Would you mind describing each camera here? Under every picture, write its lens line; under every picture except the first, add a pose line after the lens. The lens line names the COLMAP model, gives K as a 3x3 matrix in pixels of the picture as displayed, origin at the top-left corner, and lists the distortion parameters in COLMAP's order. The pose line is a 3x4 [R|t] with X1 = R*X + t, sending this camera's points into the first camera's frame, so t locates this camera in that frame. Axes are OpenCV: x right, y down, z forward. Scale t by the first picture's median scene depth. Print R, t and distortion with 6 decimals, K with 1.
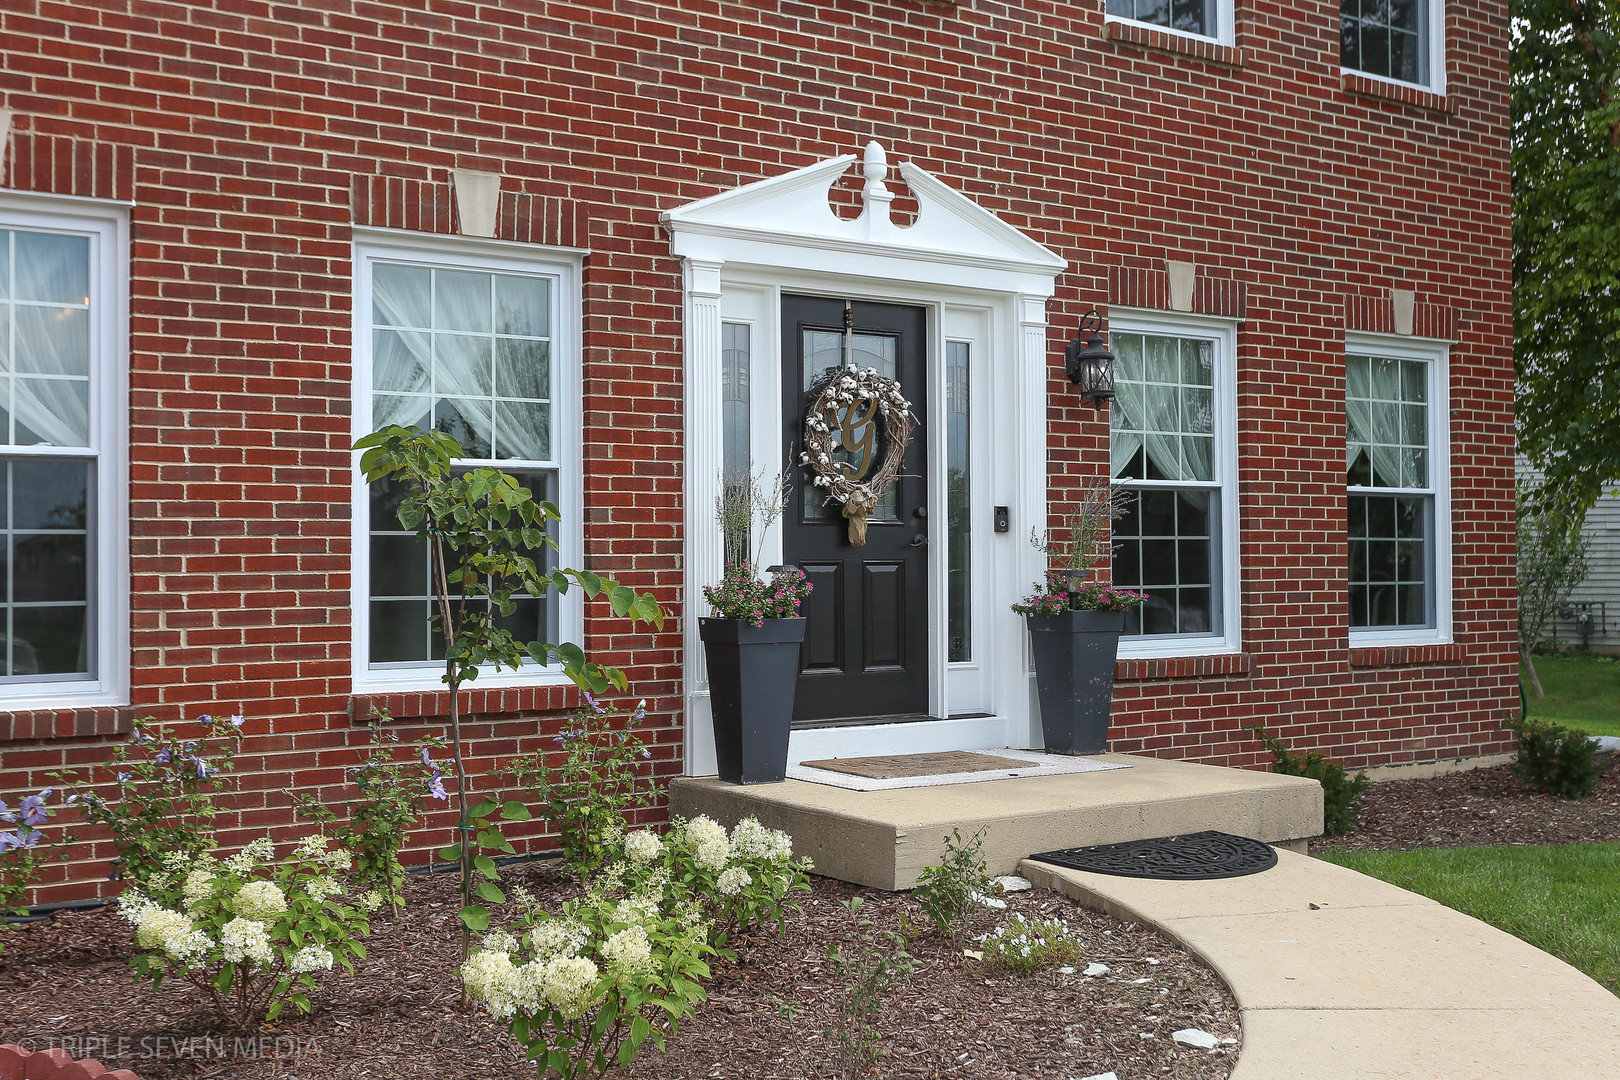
lens RADIAL K [[1778.8, 0, 805.3], [0, 1778.8, 540.4], [0, 0, 1]] dist [0.023219, 0.000000]
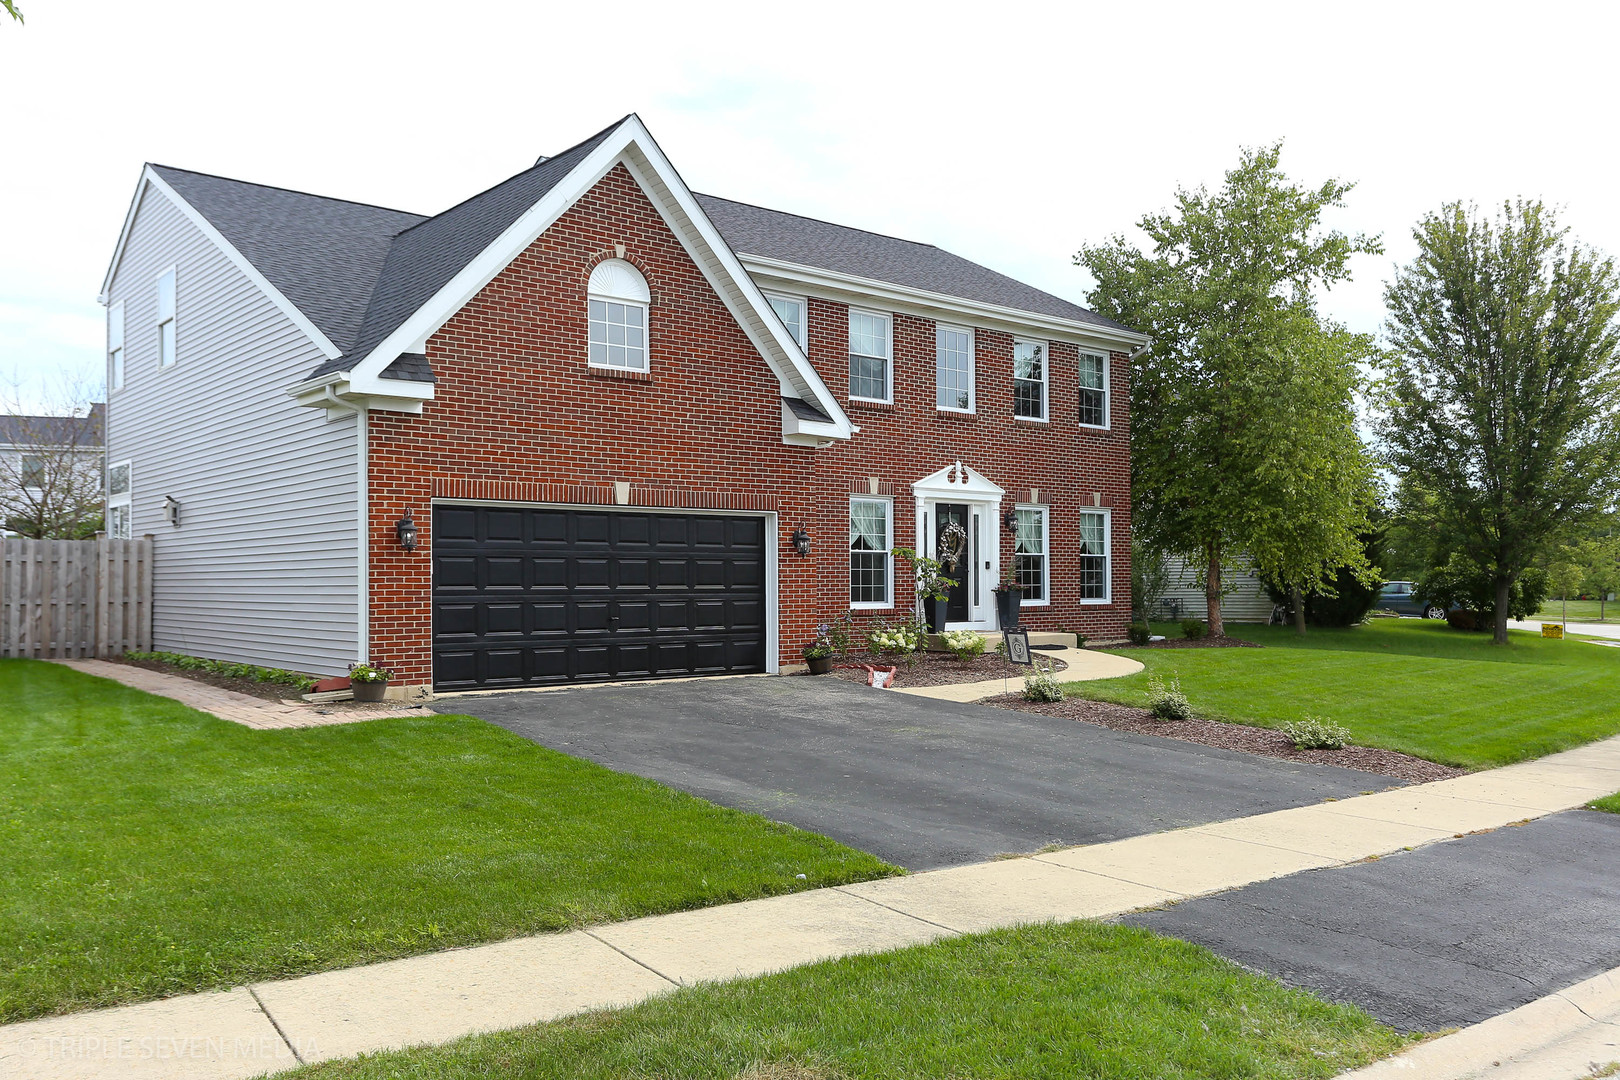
lens RADIAL K [[1352.0, 0, 813.0], [0, 1352.0, 542.1], [0, 0, 1]] dist [-0.010591, -0.000446]
pose [[0.991667, 0.010332, 0.128414, -0.549662], [-0.008997, 0.999899, -0.010972, -0.024163], [-0.128514, 0.009726, 0.991660, -1.529454]]
